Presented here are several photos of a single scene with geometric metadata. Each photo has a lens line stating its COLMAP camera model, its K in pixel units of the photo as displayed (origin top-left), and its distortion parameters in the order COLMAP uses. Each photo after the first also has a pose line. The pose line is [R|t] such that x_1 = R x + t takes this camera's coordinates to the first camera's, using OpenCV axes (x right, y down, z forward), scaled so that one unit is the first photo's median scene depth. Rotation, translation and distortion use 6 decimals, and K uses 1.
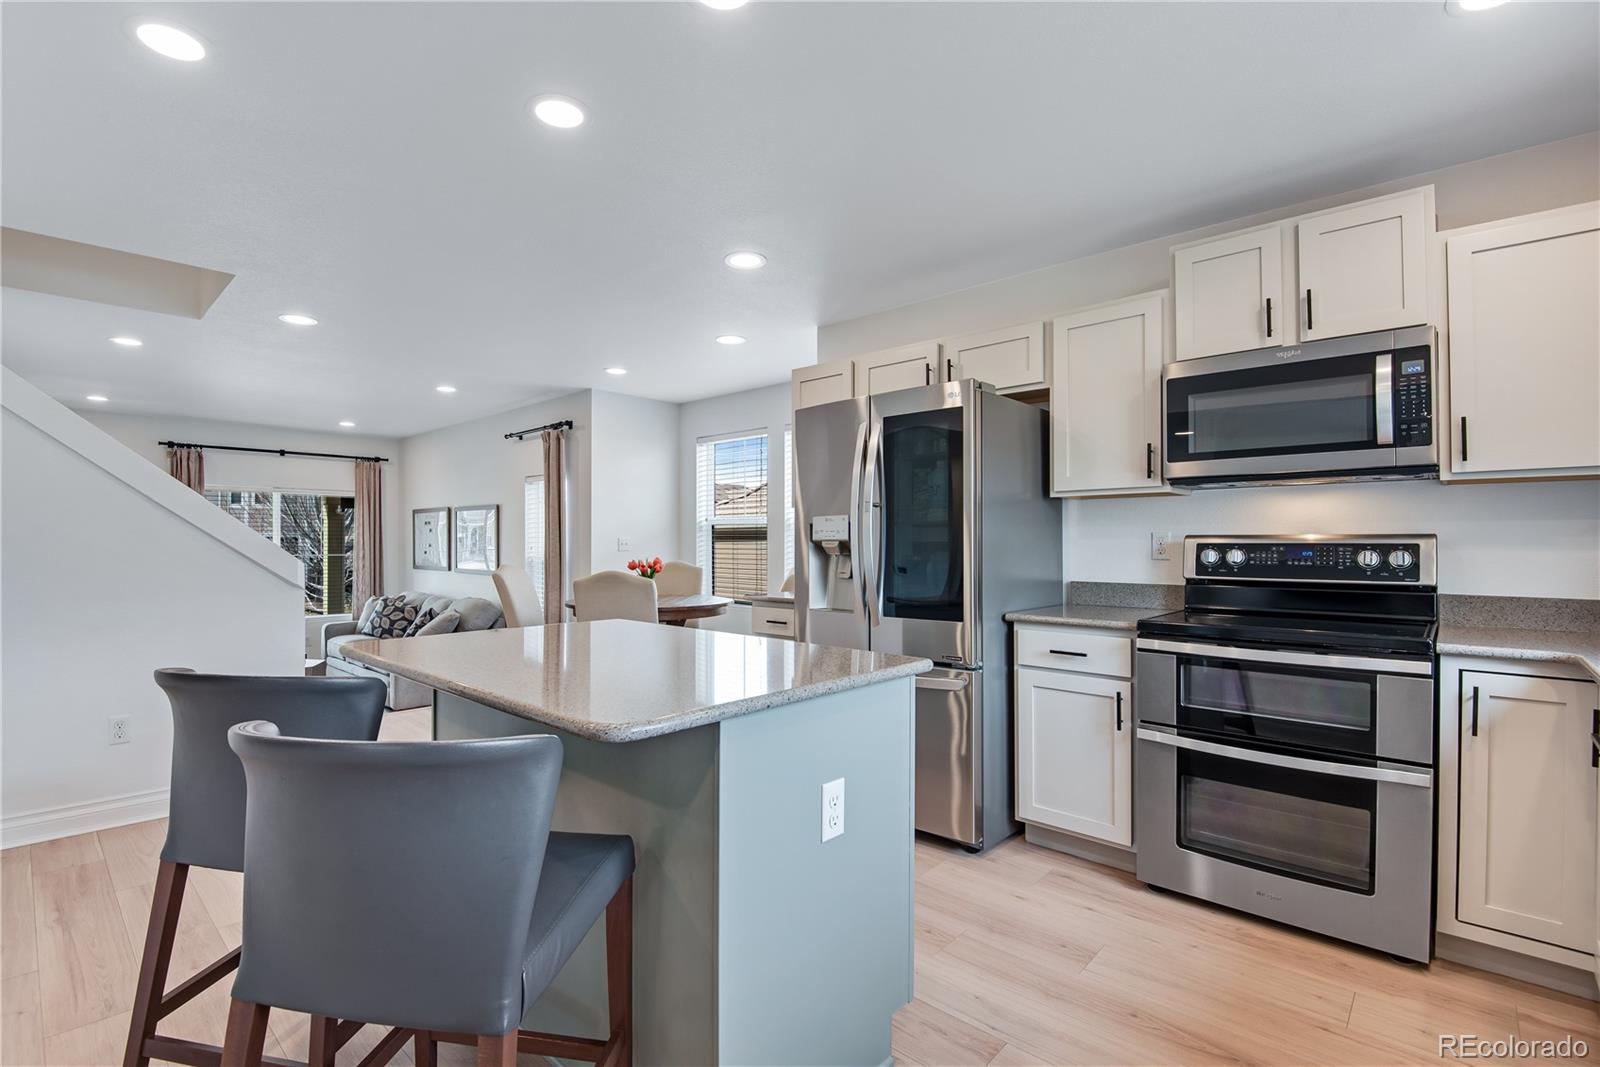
lens RADIAL K [[725.6, 0, 805.8], [0, 725.6, 540.6], [0, 0, 1]] dist [-0.021657, -0.000616]
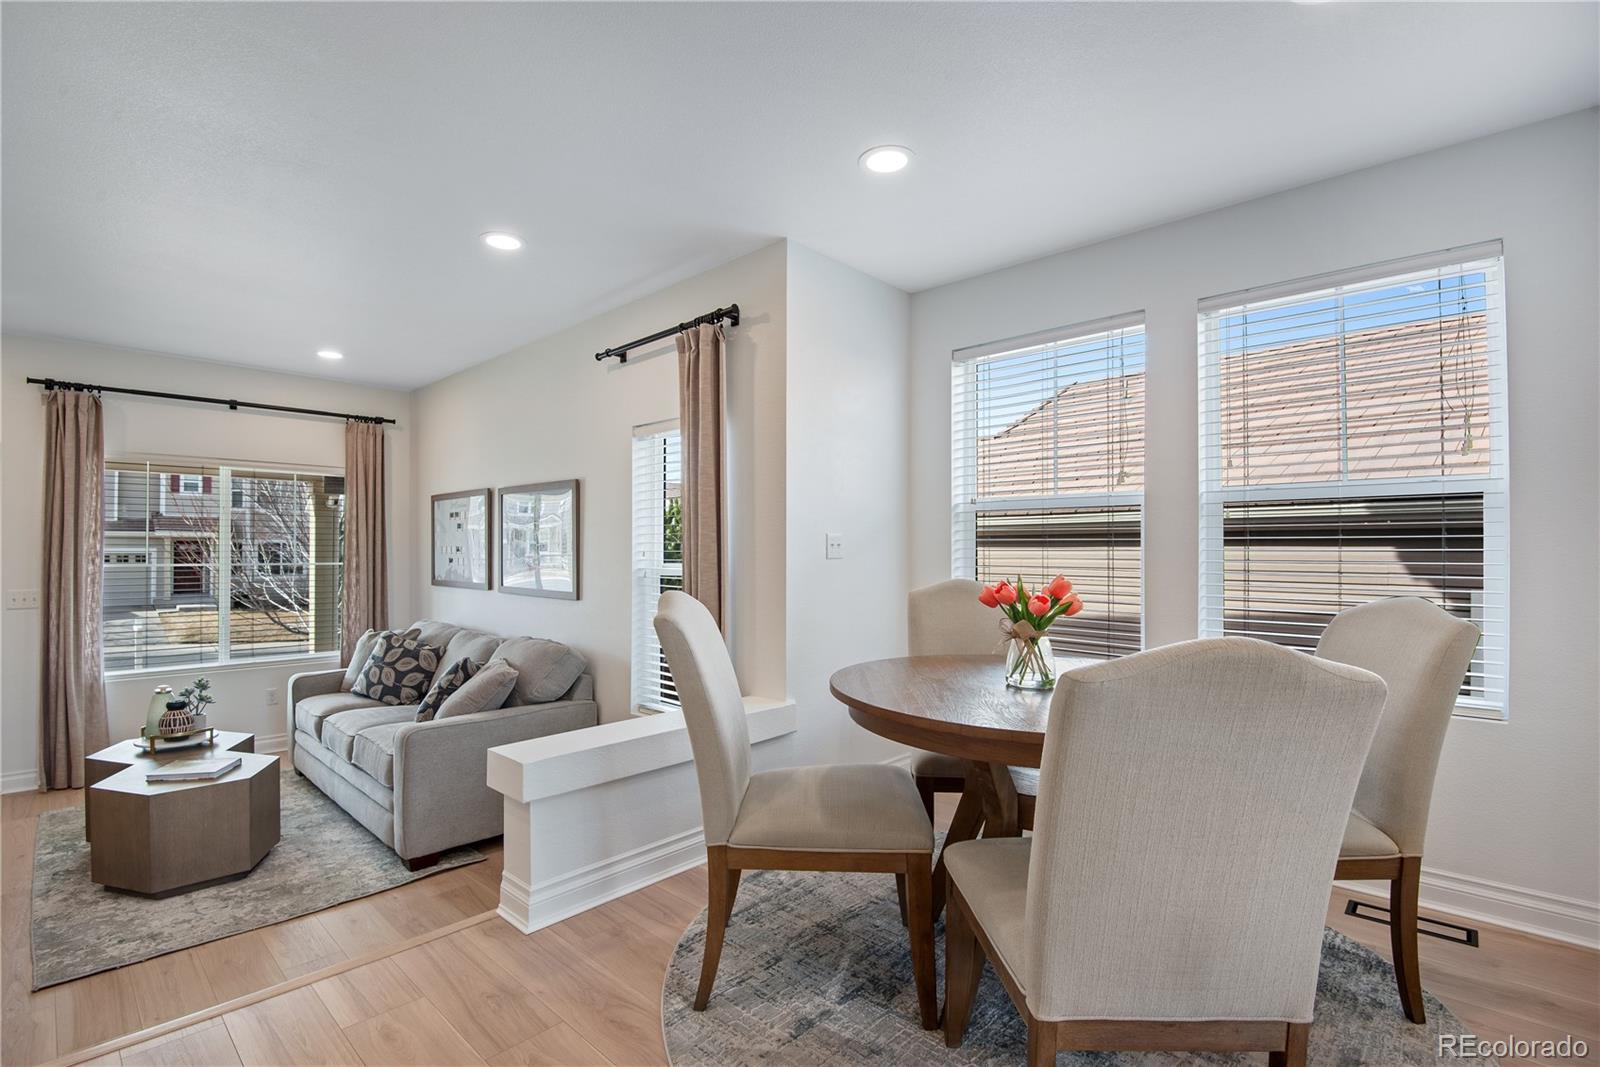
lens RADIAL K [[726.1, 0, 802.5], [0, 726.1, 546.9], [0, 0, 1]] dist [-0.036884, -0.000457]
pose [[0.999883, 0.000827, -0.015302, -0.224280], [-0.000878, 0.999994, -0.003312, 0.006804], [0.015299, 0.003325, 0.999877, 0.398681]]
